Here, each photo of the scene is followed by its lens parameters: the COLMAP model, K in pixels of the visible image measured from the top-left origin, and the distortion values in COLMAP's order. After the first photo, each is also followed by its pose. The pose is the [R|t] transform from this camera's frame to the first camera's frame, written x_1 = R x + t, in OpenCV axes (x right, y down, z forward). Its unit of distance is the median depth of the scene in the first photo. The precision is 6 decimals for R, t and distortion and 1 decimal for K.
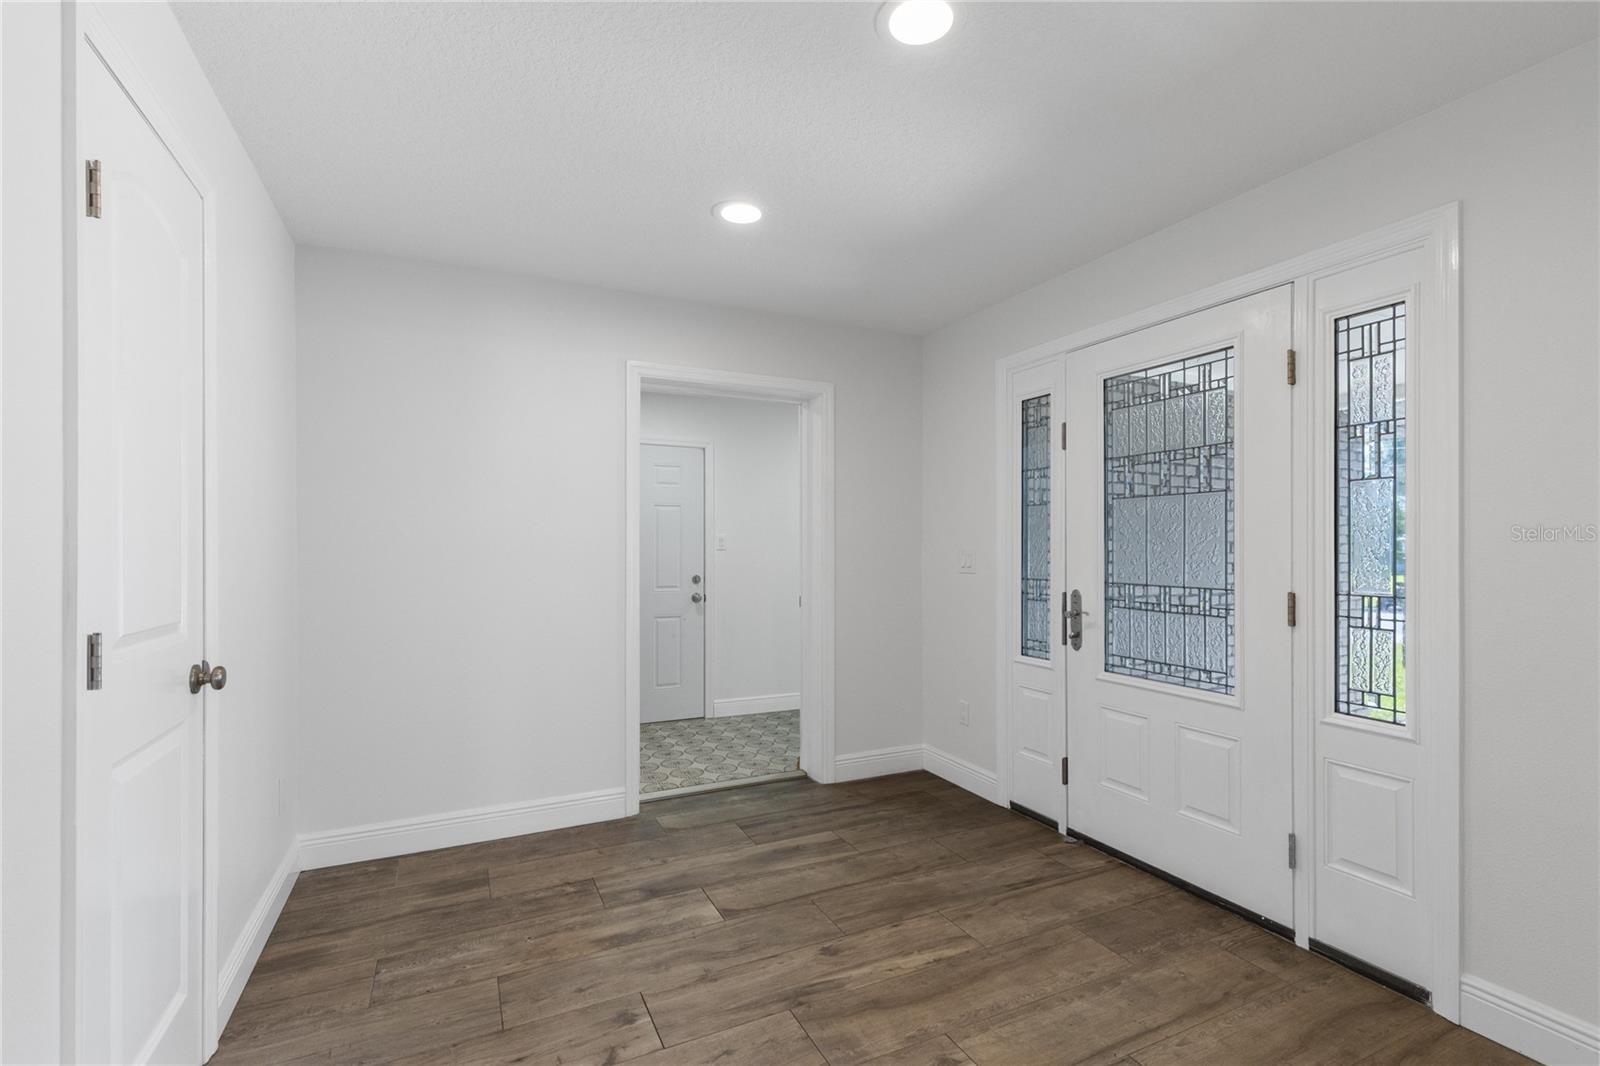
lens RADIAL K [[724.7, 0, 799.2], [0, 724.7, 550.5], [0, 0, 1]] dist [0.012220, -0.001151]
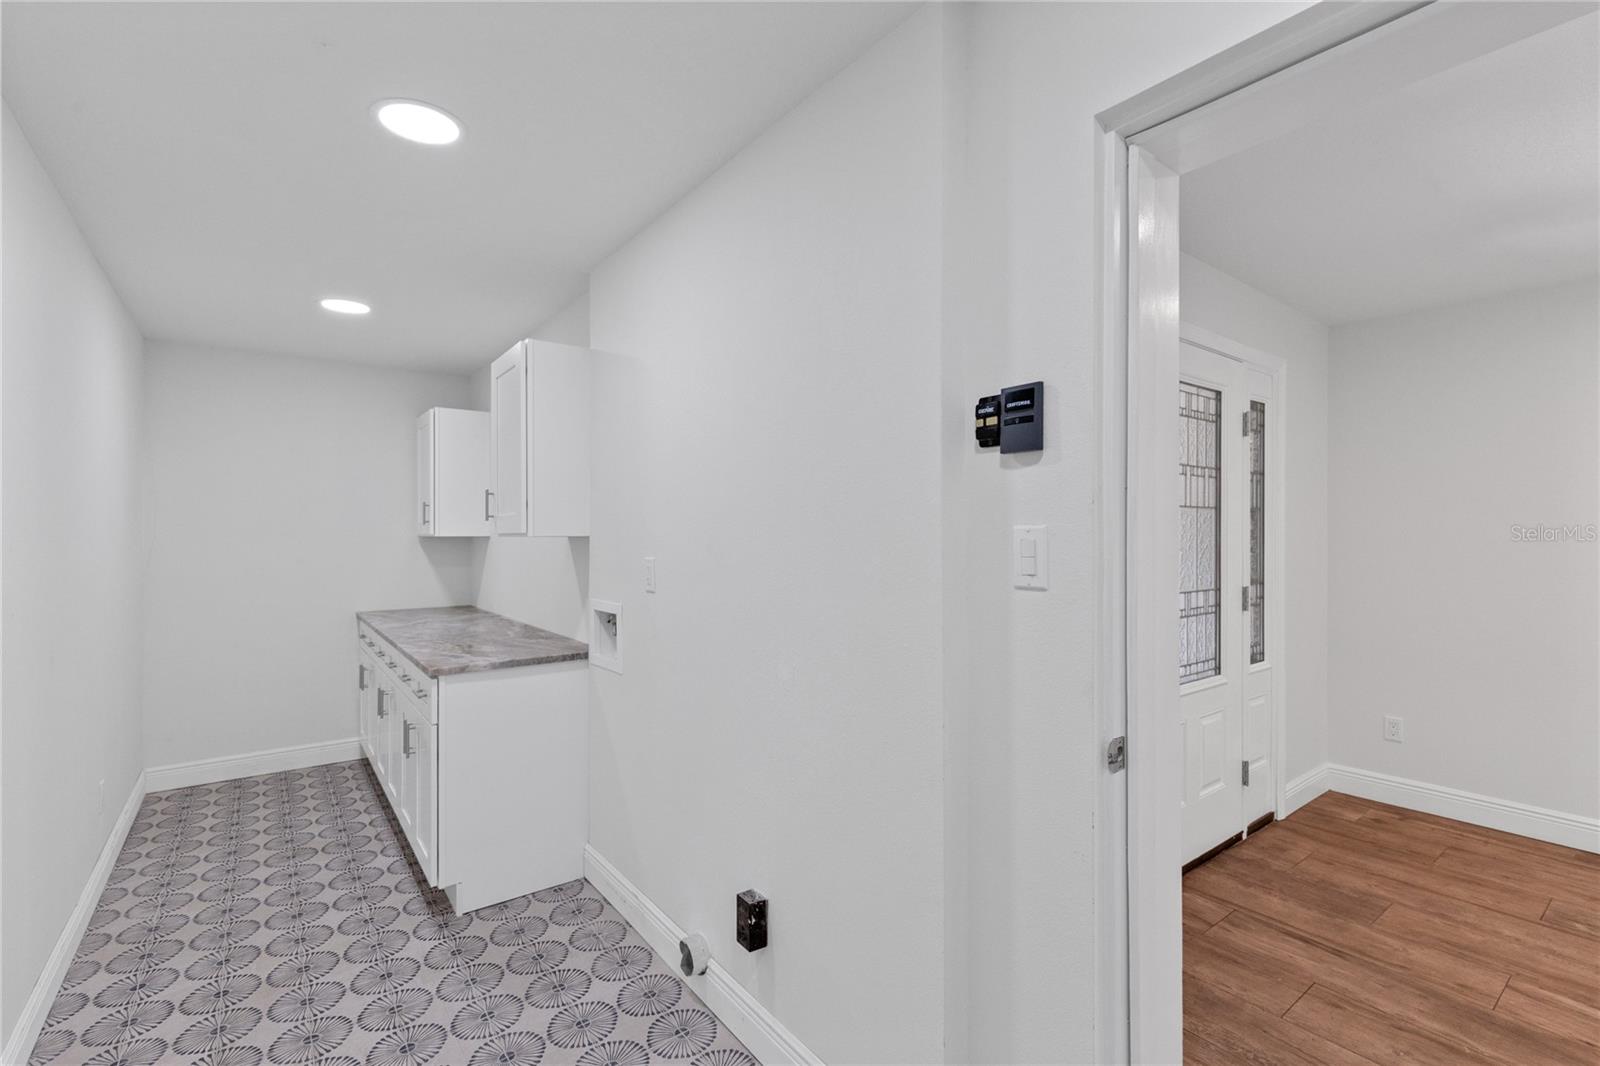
lens RADIAL K [[724.7, 0, 809.6], [0, 724.7, 532.6], [0, 0, 1]] dist [0.012220, -0.001151]
pose [[-0.217801, 0.013981, 0.975893, -0.466288], [0.006847, 0.999895, -0.012797, -0.023593], [-0.975969, 0.003895, -0.217873, 2.016317]]
